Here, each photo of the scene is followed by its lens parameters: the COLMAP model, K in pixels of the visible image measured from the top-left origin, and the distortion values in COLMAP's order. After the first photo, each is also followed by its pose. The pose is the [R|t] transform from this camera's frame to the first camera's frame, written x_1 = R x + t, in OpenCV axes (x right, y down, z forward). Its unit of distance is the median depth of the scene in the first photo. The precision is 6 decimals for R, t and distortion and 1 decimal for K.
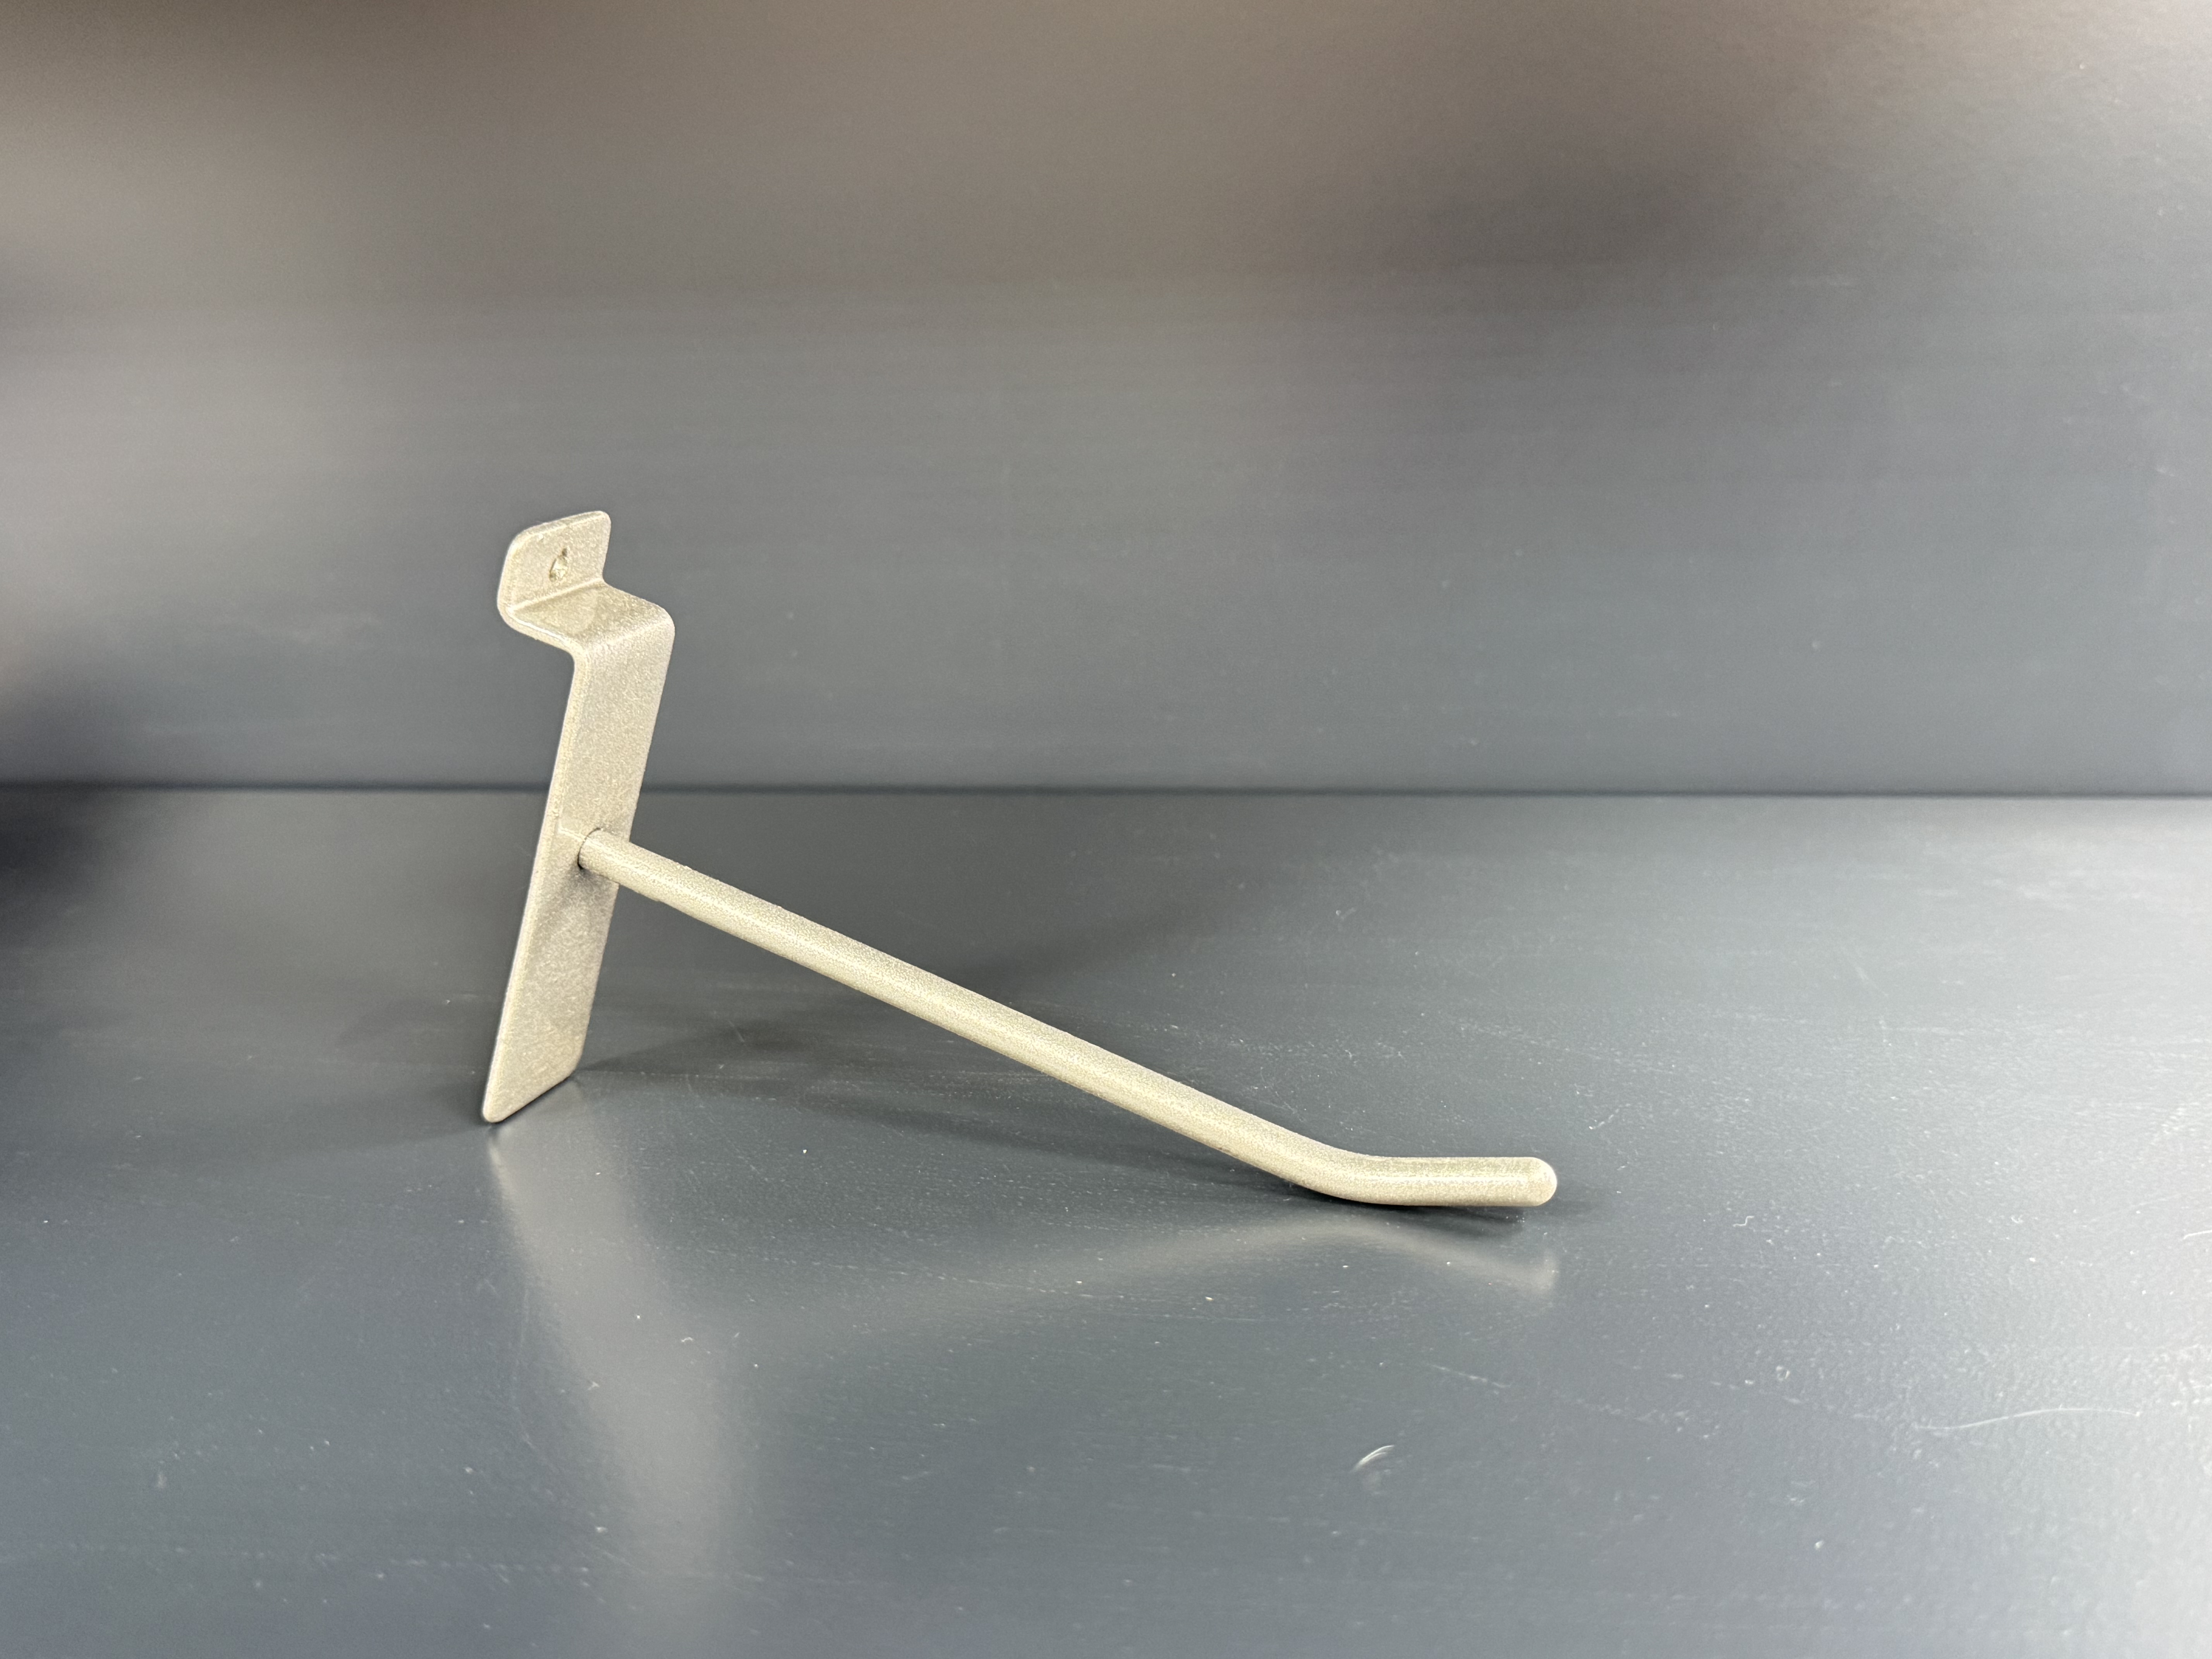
lens RADIAL K [[2216.8, 0, 1106.0], [0, 2216.8, 829.5], [0, 0, 1]] dist [0.179096, -0.440164]
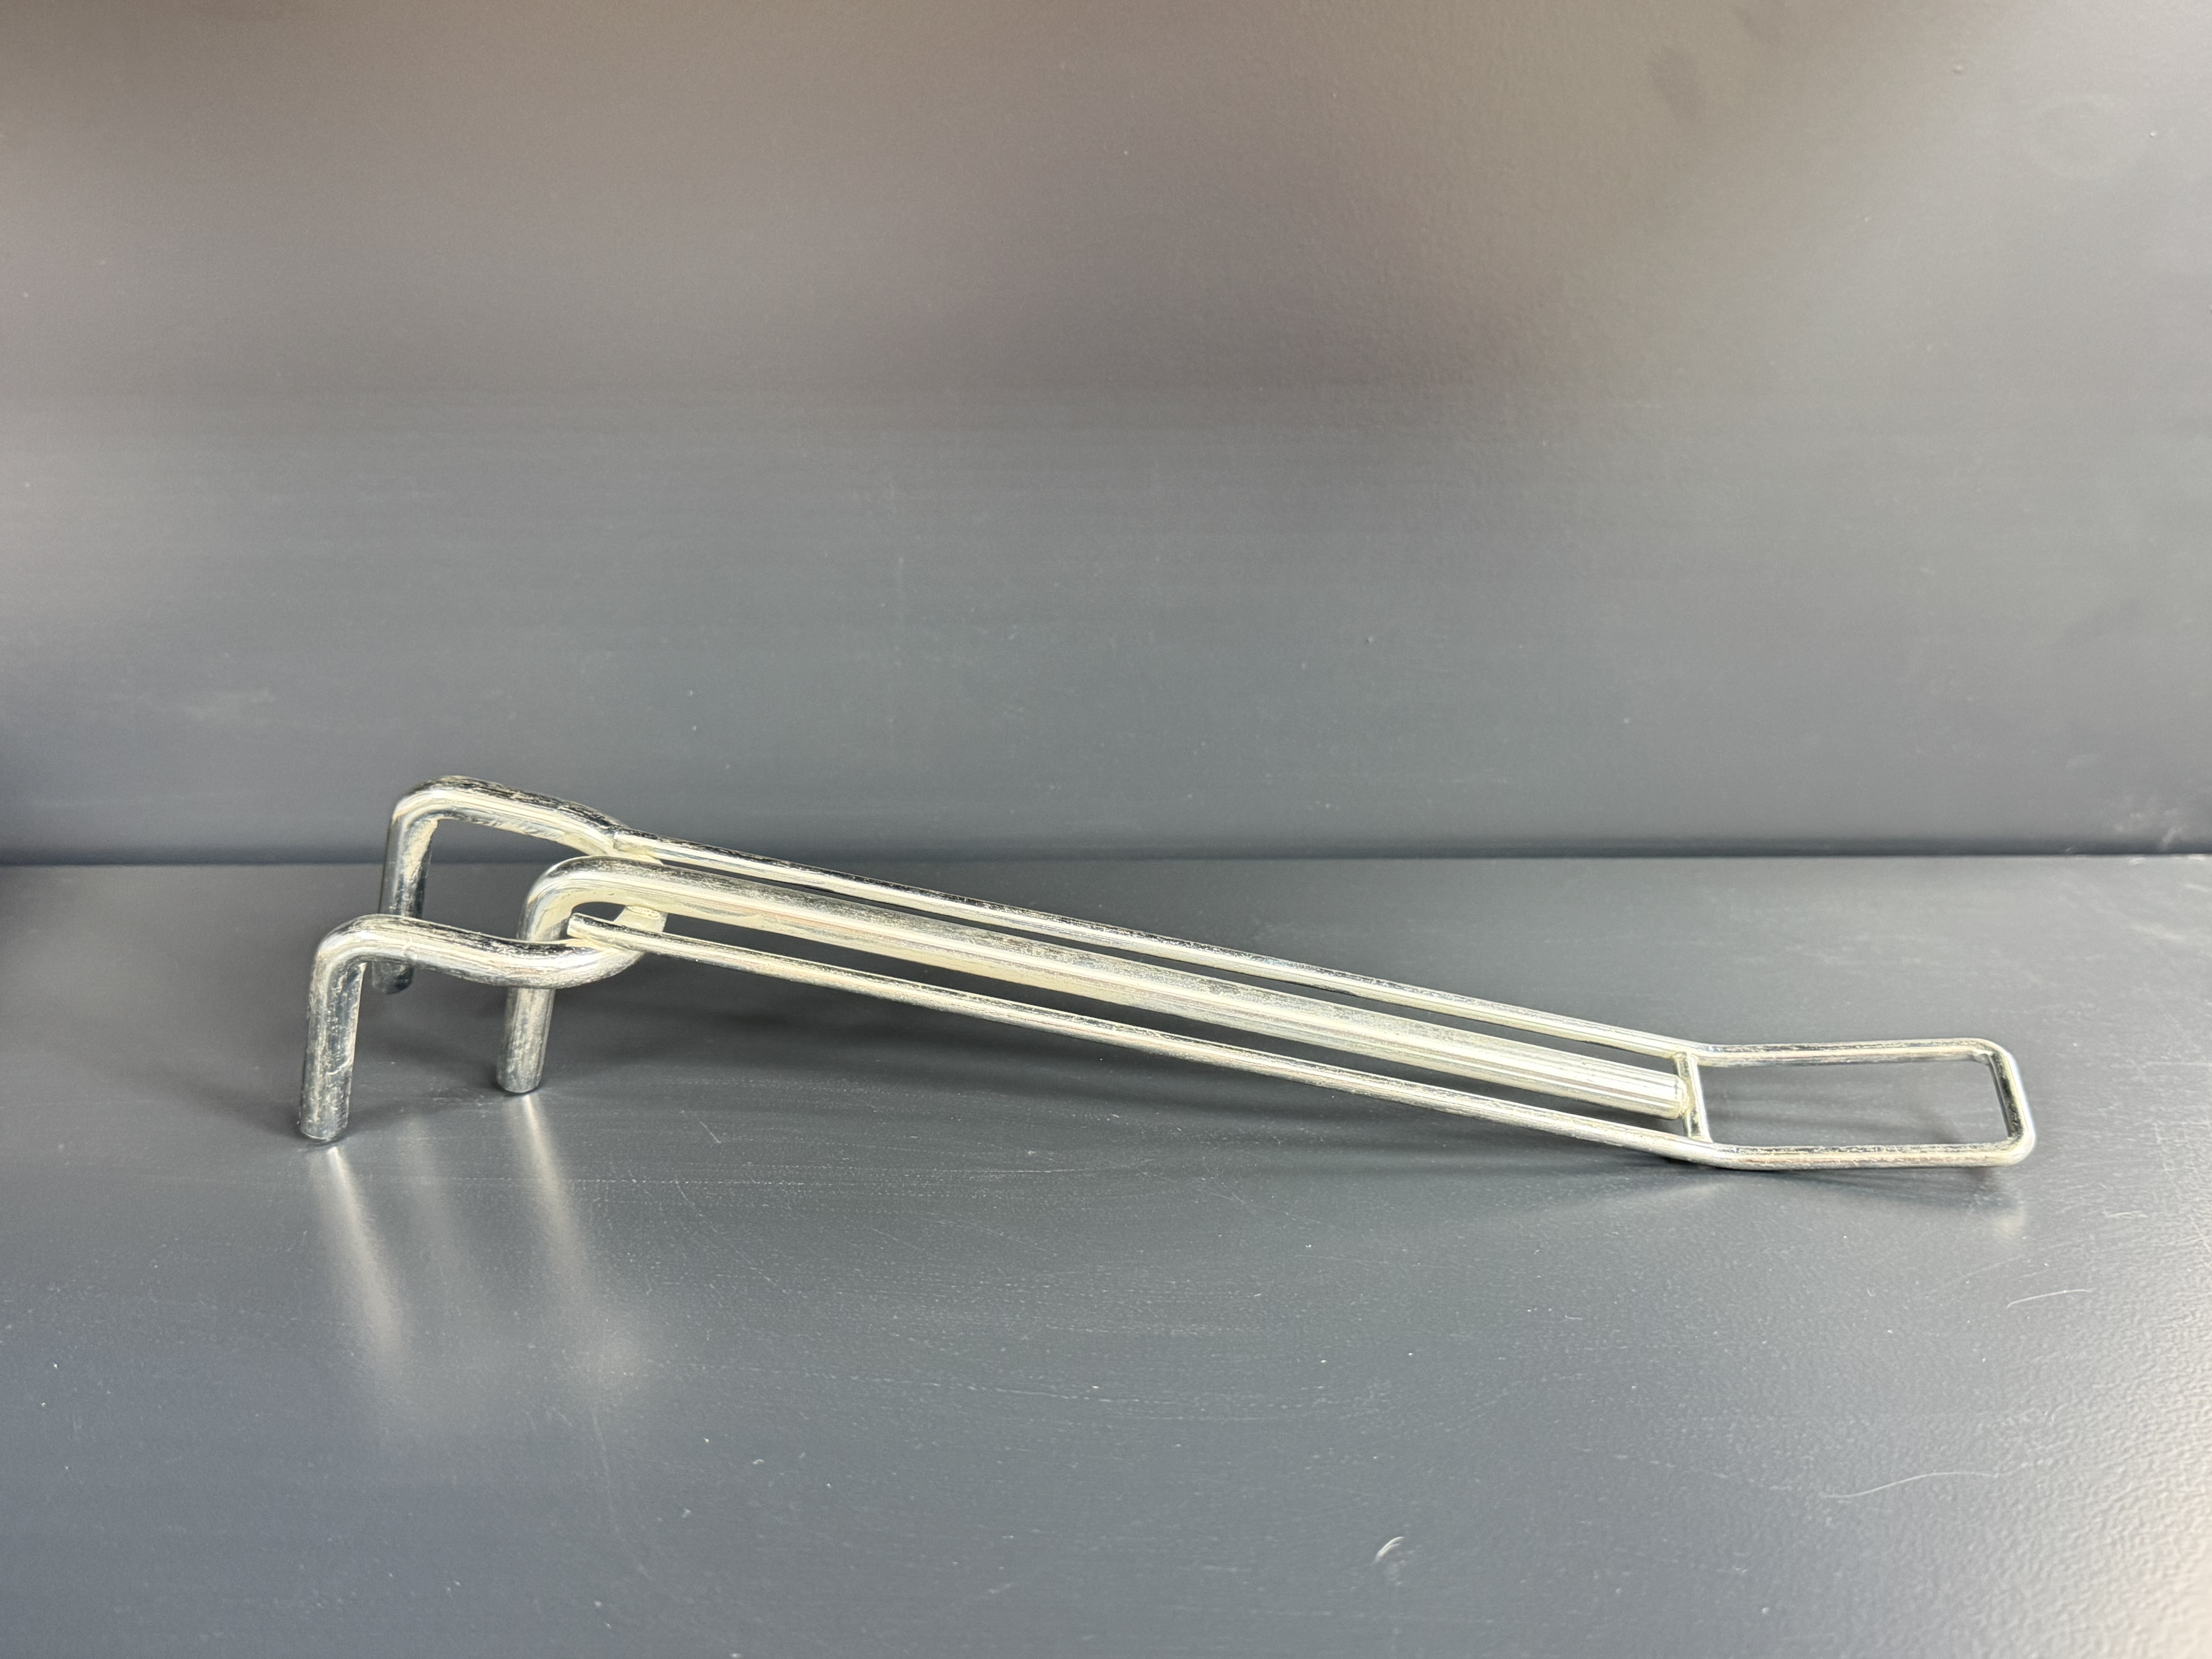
lens RADIAL K [[2215.3, 0, 1106.0], [0, 2215.3, 829.5], [0, 0, 1]] dist [0.167924, -0.390175]
pose [[0.990712, -0.014423, 0.135213, -0.153174], [0.009340, 0.999229, 0.038146, -0.120771], [-0.135659, -0.036529, 0.990082, -0.110376]]
